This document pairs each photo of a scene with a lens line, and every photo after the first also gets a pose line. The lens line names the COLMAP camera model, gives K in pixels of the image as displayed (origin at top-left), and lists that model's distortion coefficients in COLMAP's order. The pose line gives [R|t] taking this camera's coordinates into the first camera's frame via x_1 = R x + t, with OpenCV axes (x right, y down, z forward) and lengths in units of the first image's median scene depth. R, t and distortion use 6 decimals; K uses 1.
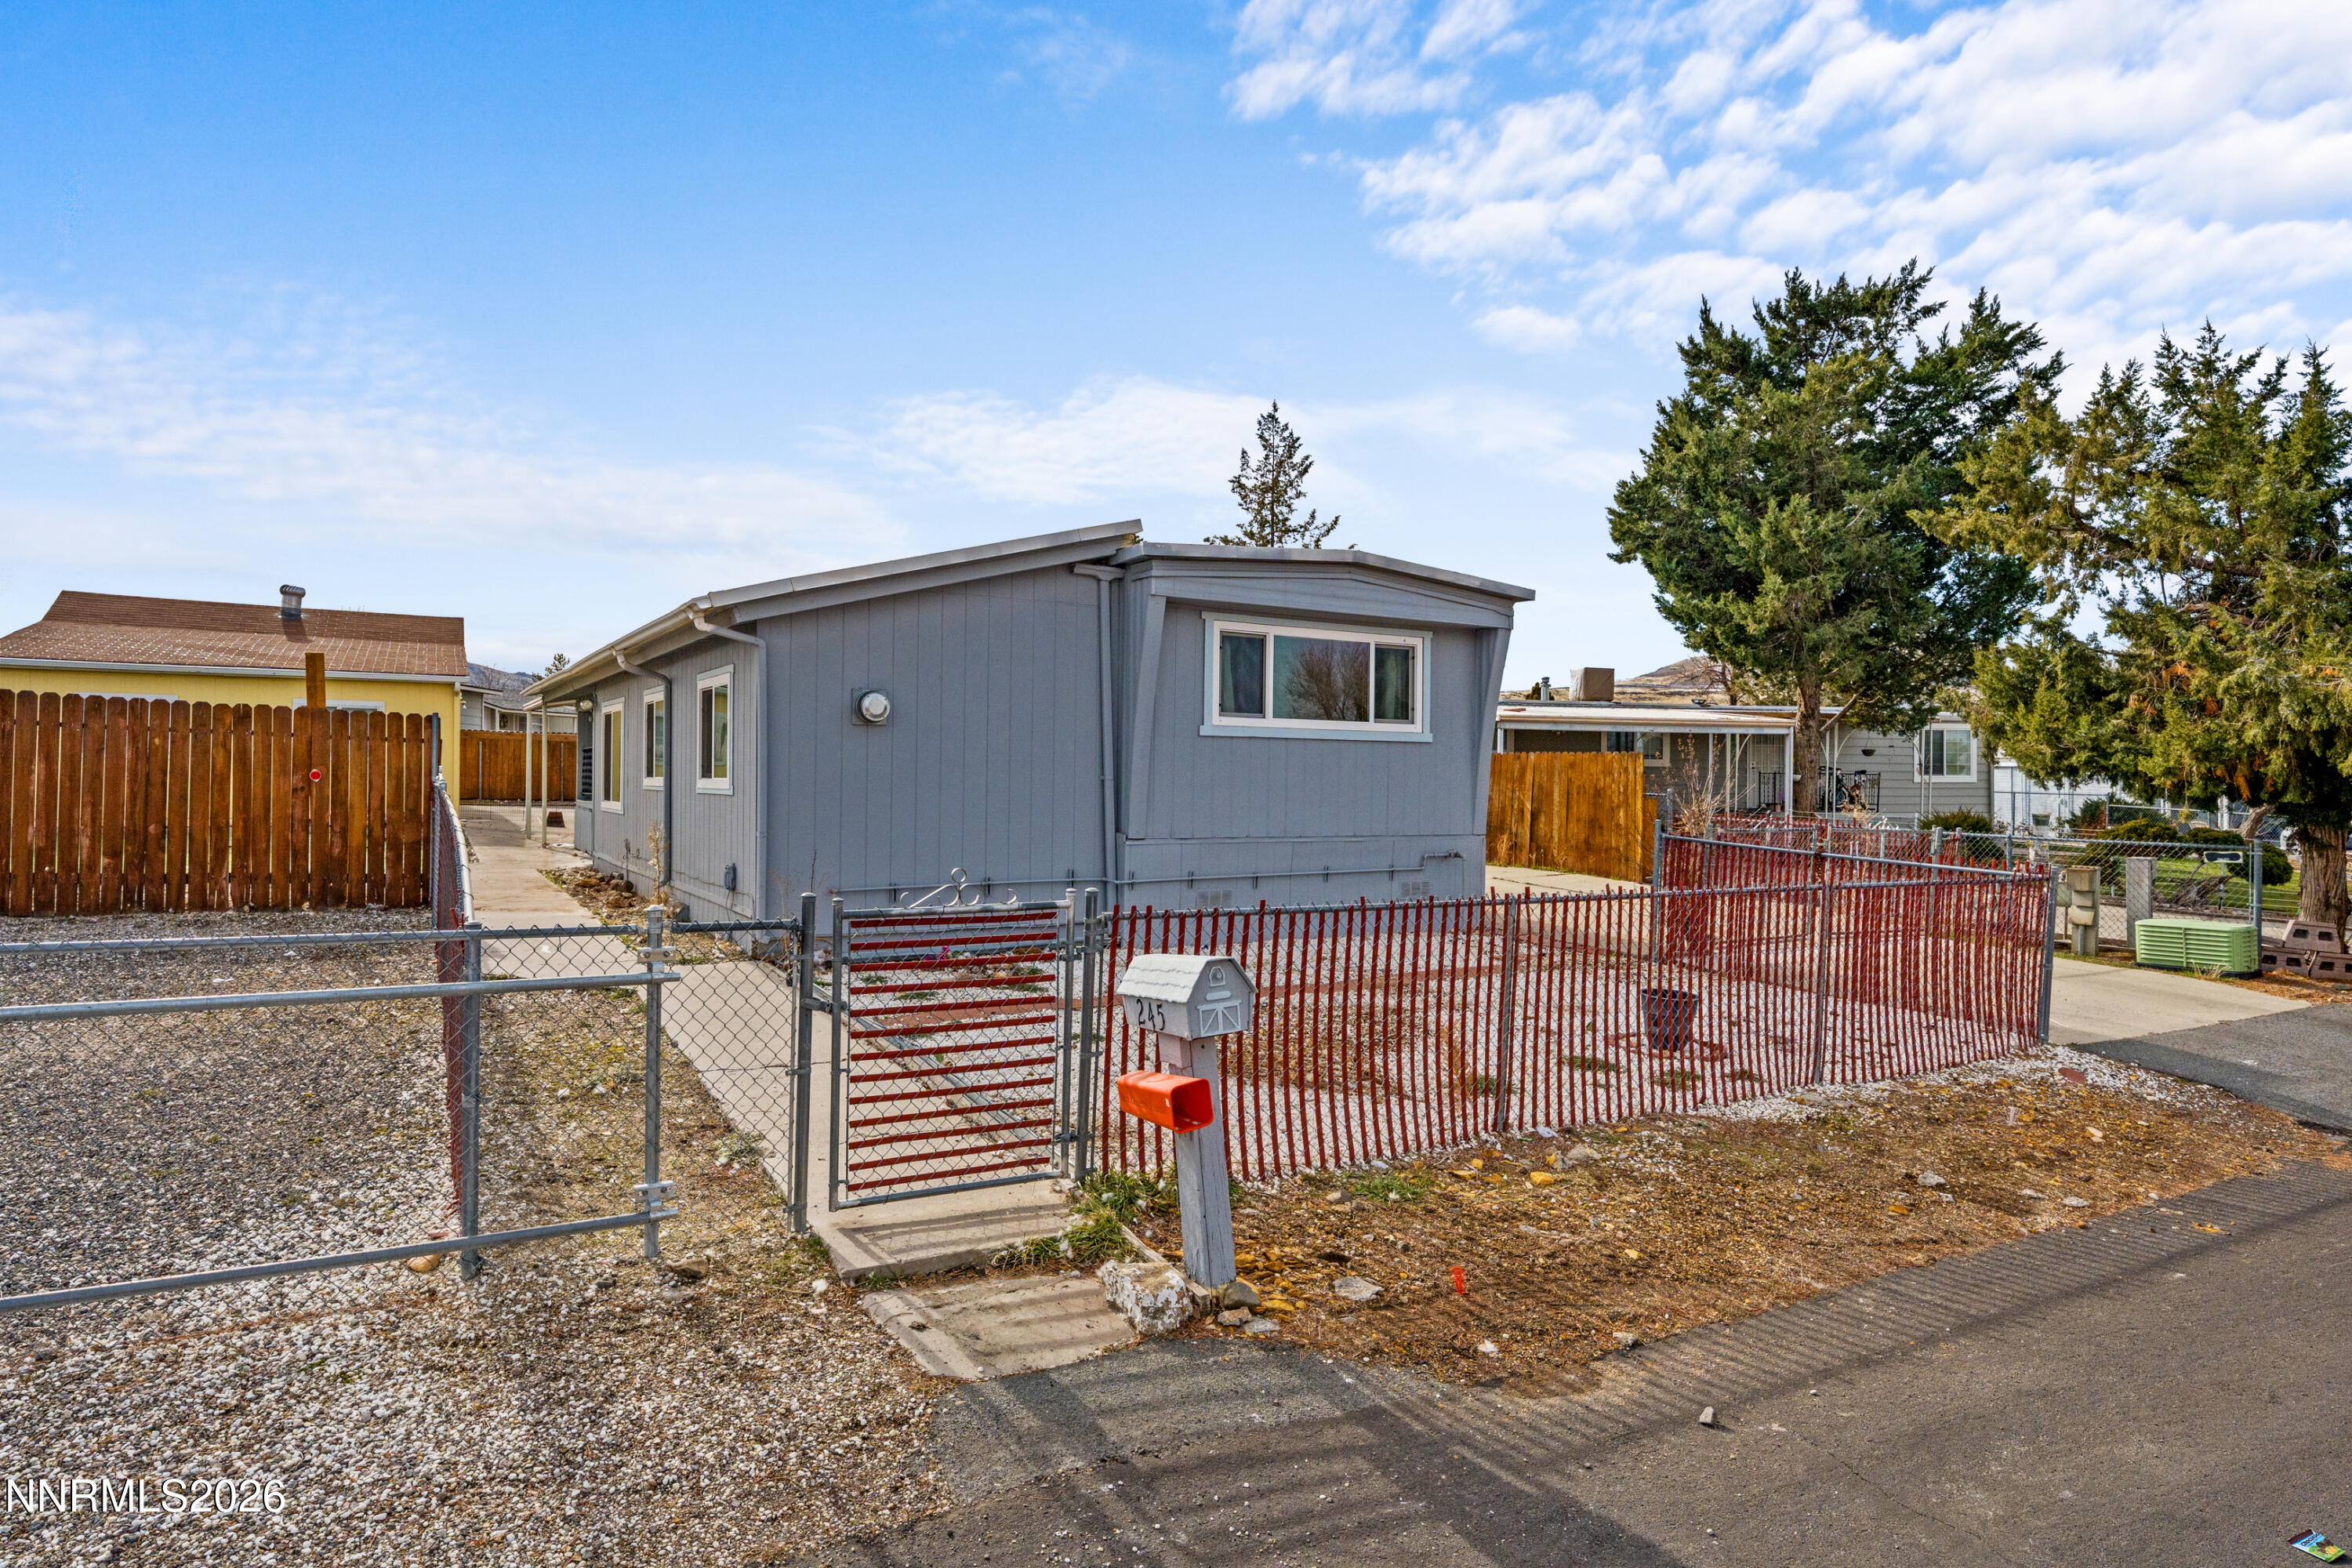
lens RADIAL K [[1381.2, 0, 1174.7], [0, 1381.2, 807.2], [0, 0, 1]] dist [0.001098, -0.000357]
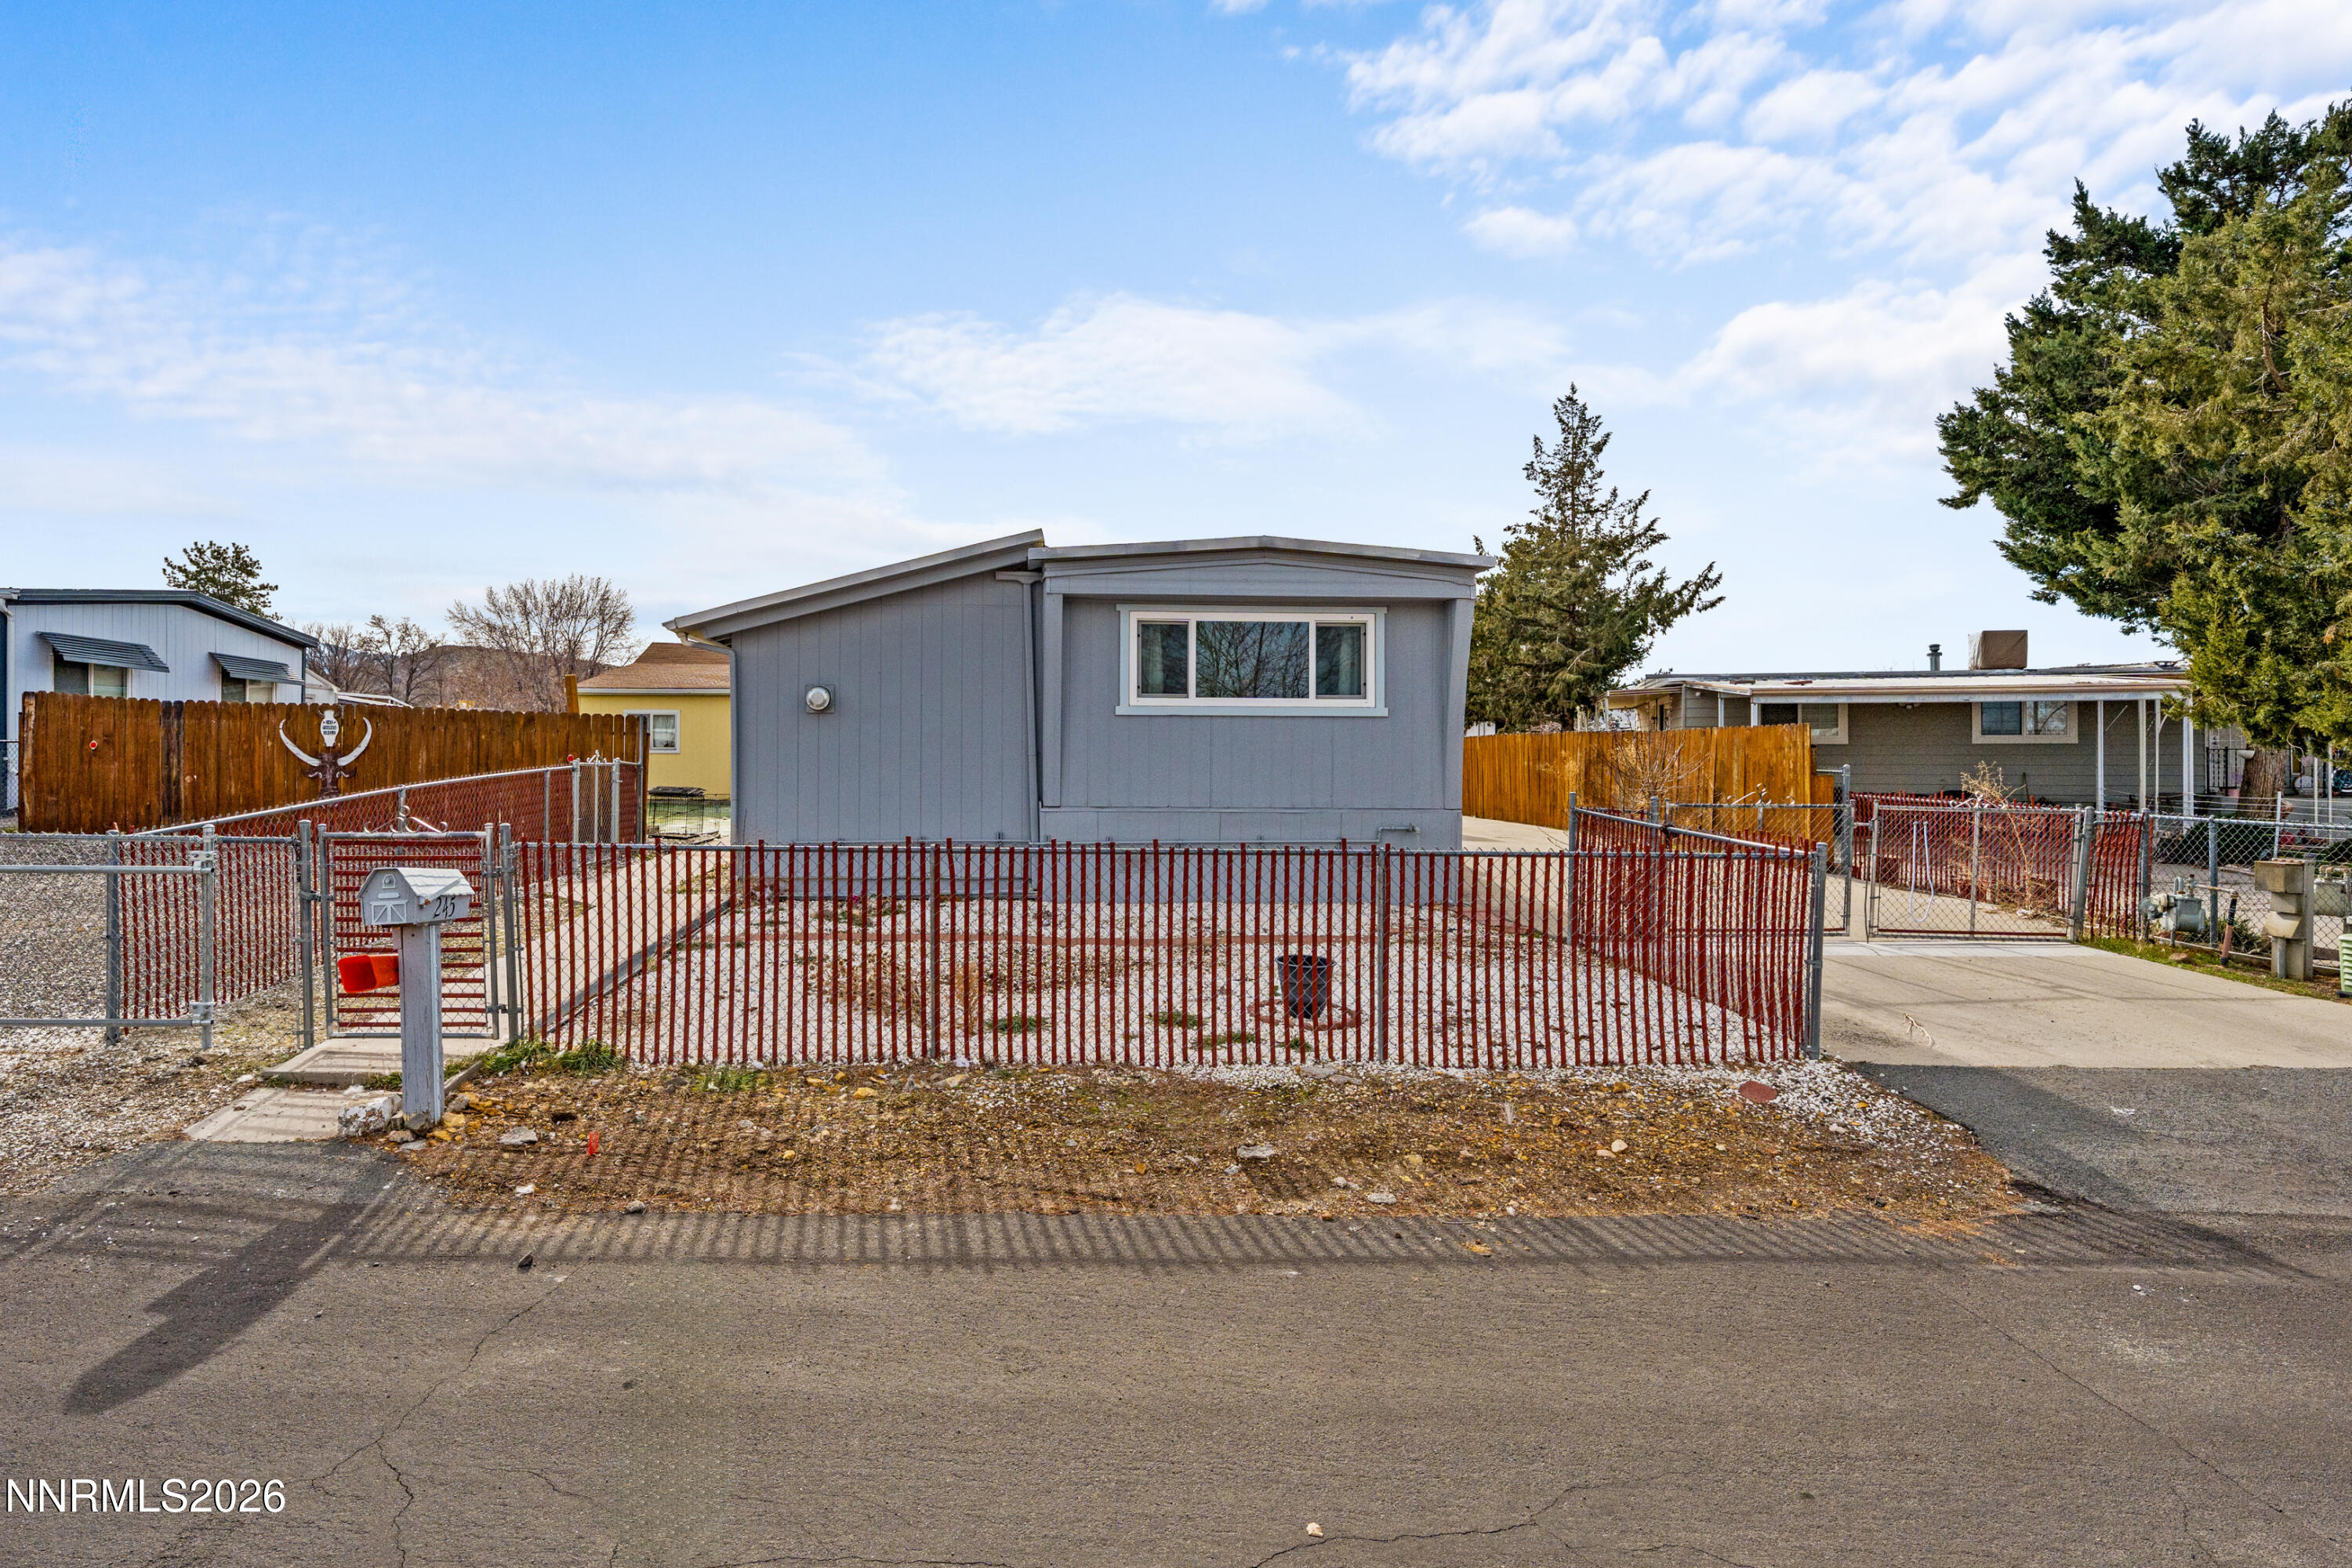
lens RADIAL K [[1277.6, 0, 1176.0], [0, 1277.6, 784.0], [0, 0, 1]] dist [0.000609, -0.000475]
pose [[0.869243, -0.001412, -0.494382, 0.554505], [-0.005200, 0.999914, -0.011998, 0.015605], [0.494357, 0.013000, 0.869162, 0.121007]]
